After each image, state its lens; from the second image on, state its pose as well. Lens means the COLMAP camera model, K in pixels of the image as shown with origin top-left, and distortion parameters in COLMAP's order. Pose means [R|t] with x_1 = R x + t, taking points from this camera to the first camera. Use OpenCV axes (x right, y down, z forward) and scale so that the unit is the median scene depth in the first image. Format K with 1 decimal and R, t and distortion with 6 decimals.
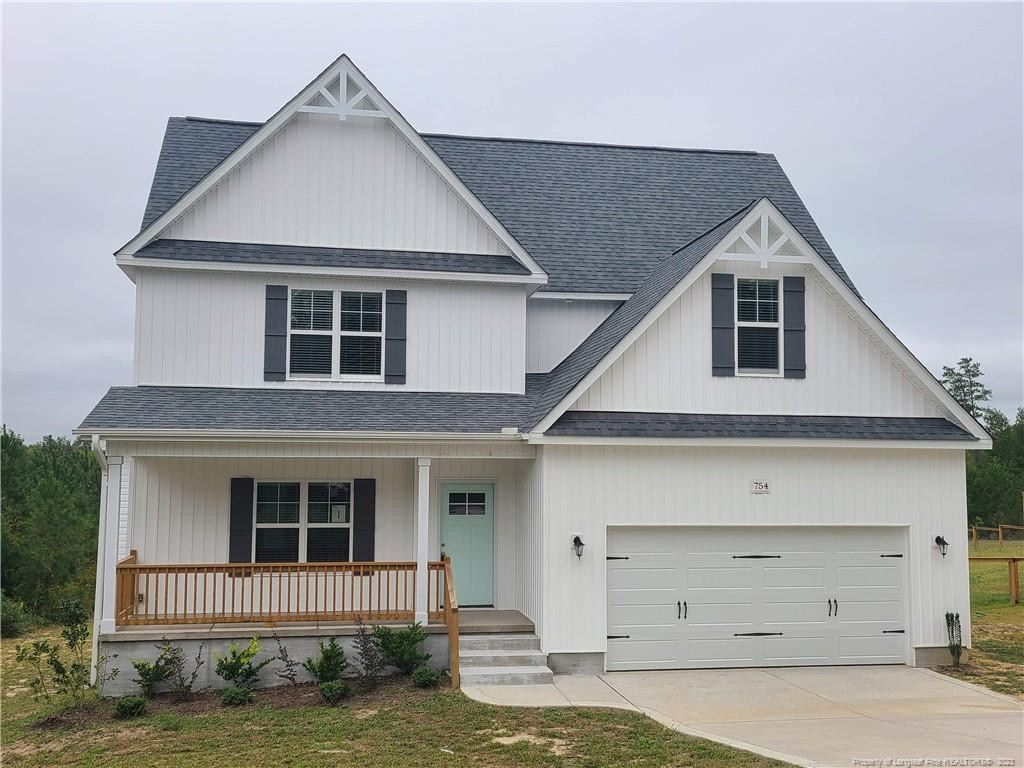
lens RADIAL K [[1059.4, 0, 515.1], [0, 1059.4, 398.3], [0, 0, 1]] dist [0.058045, 0.000000]
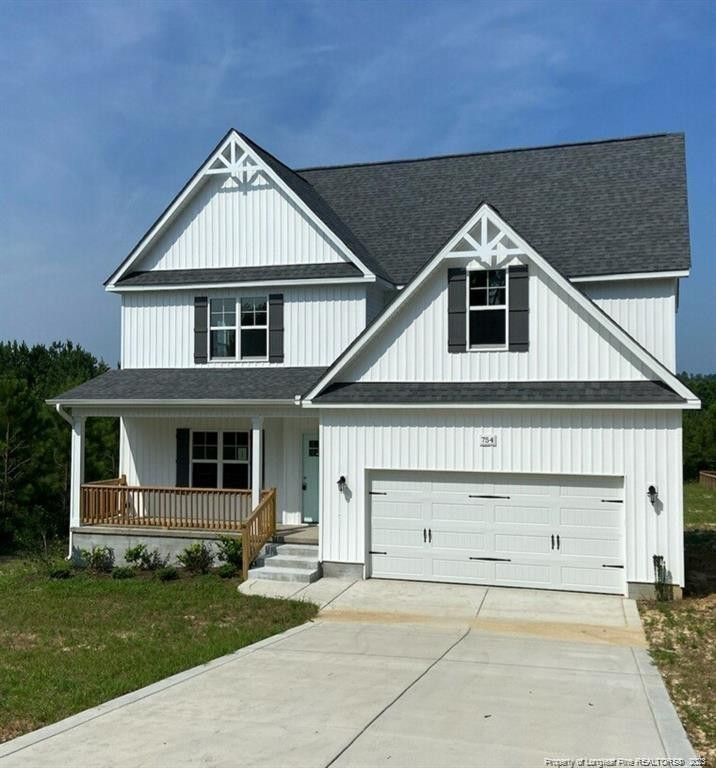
lens RADIAL K [[857.0, 0, 371.8], [0, 857.0, 392.5], [0, 0, 1]] dist [0.090700, 0.000000]
pose [[0.885690, -0.011733, -0.464128, 0.565265], [0.037246, 0.998254, 0.045842, -0.022410], [0.462780, -0.057889, 0.884581, 0.061825]]
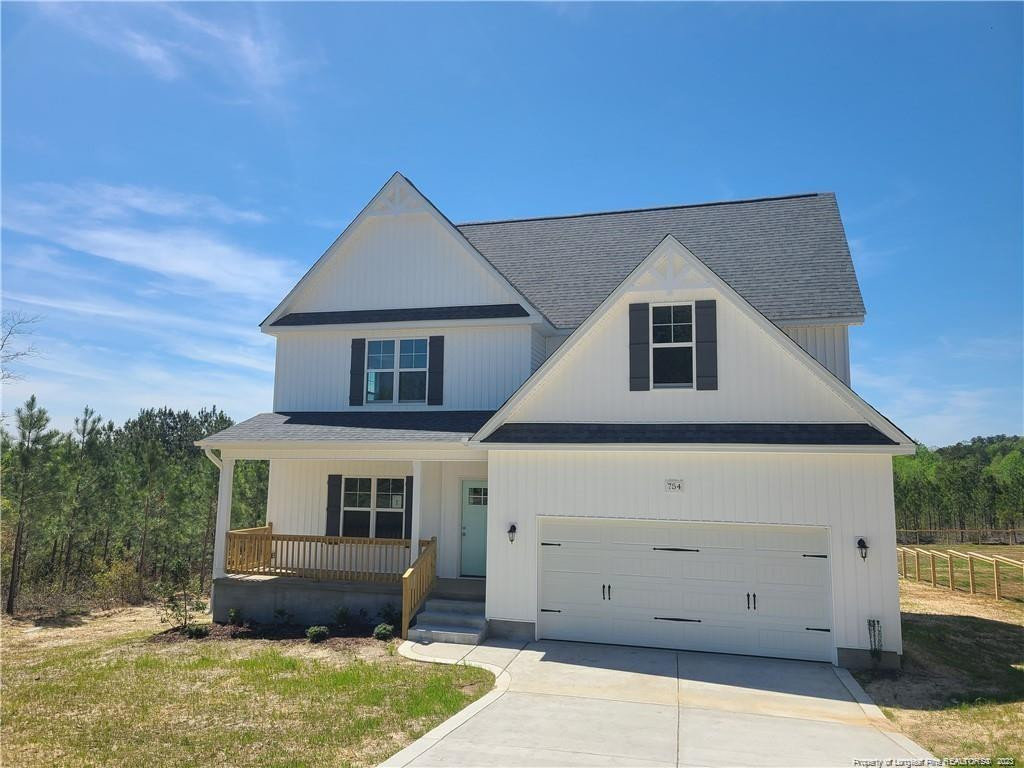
lens RADIAL K [[766.3, 0, 503.6], [0, 766.3, 380.2], [0, 0, 1]] dist [0.064312, -0.035199]
pose [[0.898169, -0.043156, -0.437528, 0.424990], [0.022128, 0.998347, -0.053047, 0.008563], [0.439094, 0.037964, 0.897639, 0.175618]]
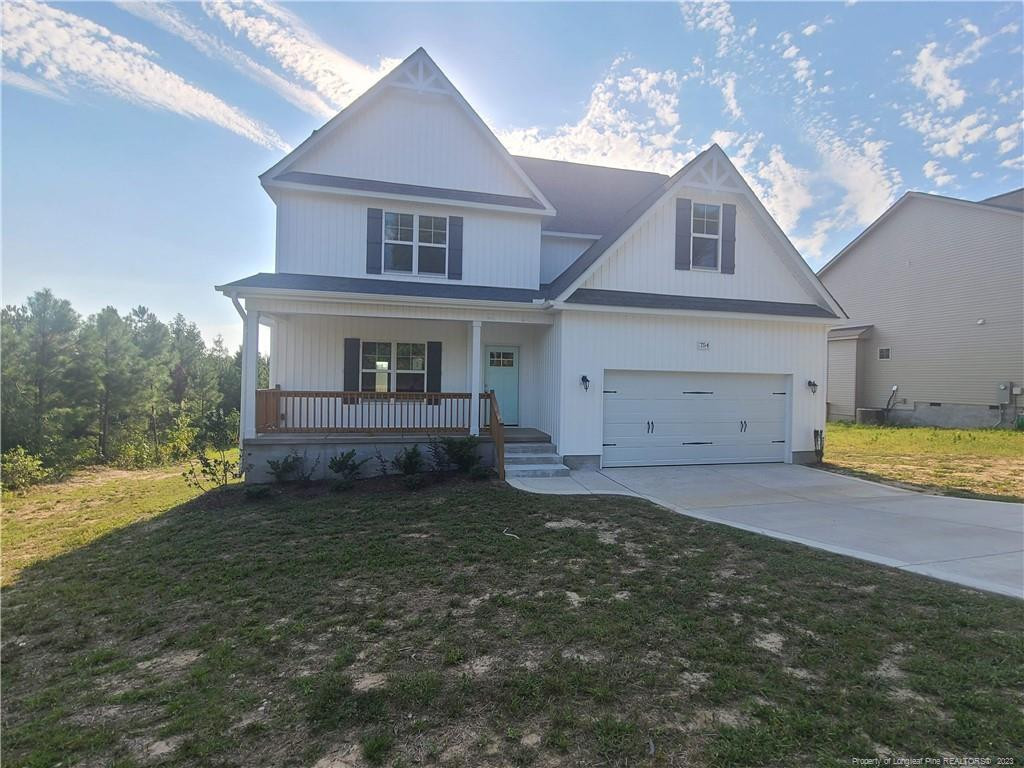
lens RADIAL K [[451.0, 0, 515.6], [0, 451.0, 382.9], [0, 0, 1]] dist [0.002344, 0.000541]
pose [[0.998760, 0.012355, 0.048221, -0.060752], [-0.015928, 0.997098, 0.074449, 0.090698], [-0.047161, -0.075124, 0.996058, 0.374289]]
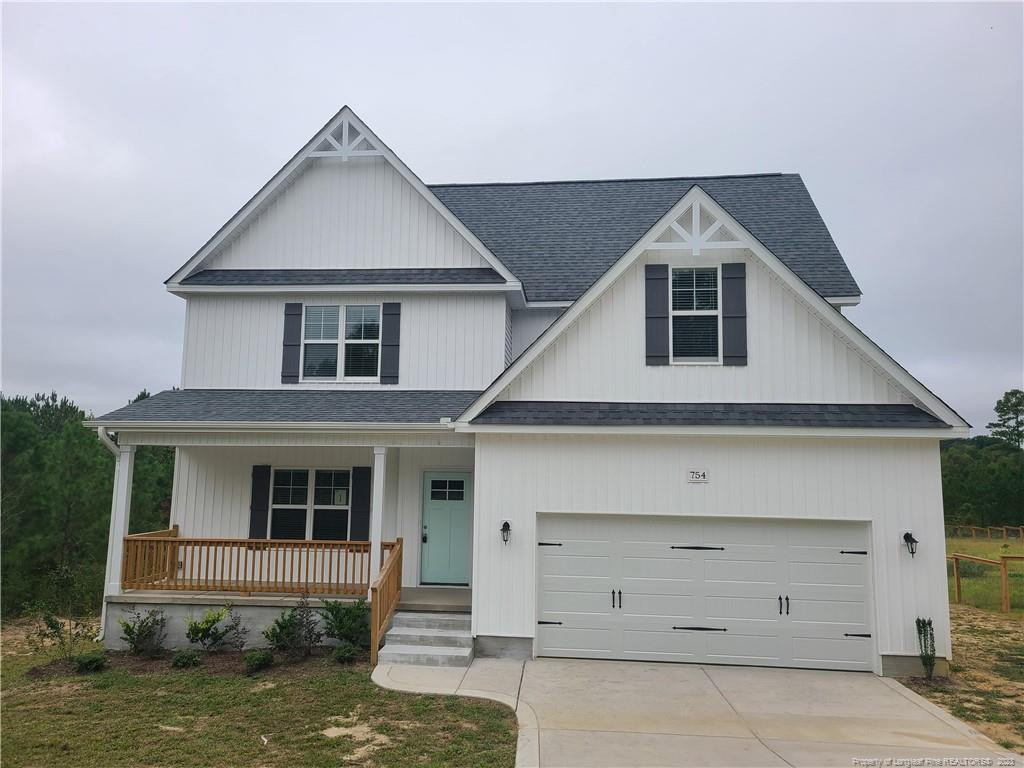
lens RADIAL K [[766.3, 0, 504.1], [0, 766.3, 382.3], [0, 0, 1]] dist [0.064312, -0.035199]
pose [[0.961202, -0.024132, -0.274789, 0.252534], [0.010162, 0.998588, -0.052147, 0.031515], [0.275660, 0.047331, 0.960089, 0.259043]]
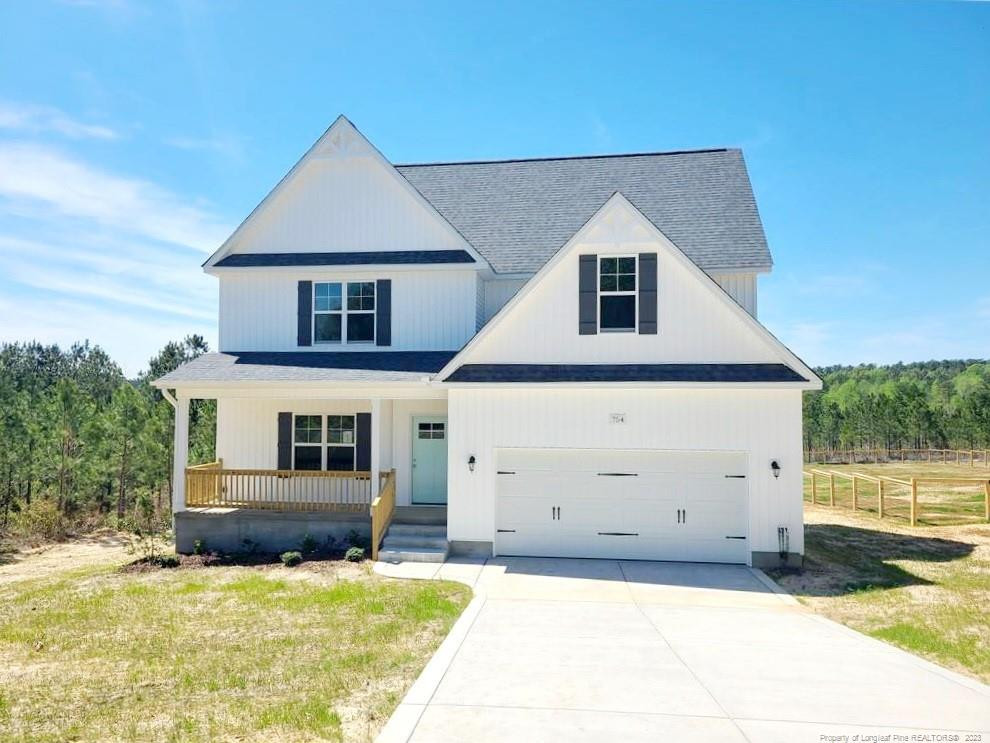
lens RADIAL K [[764.8, 0, 480.6], [0, 764.8, 383.1], [0, 0, 1]] dist [0.053028, 0.005974]
pose [[0.948542, -0.009742, -0.316502, 0.361185], [0.023945, 0.998871, 0.041019, -0.003503], [0.315745, -0.046487, 0.947705, 0.073311]]
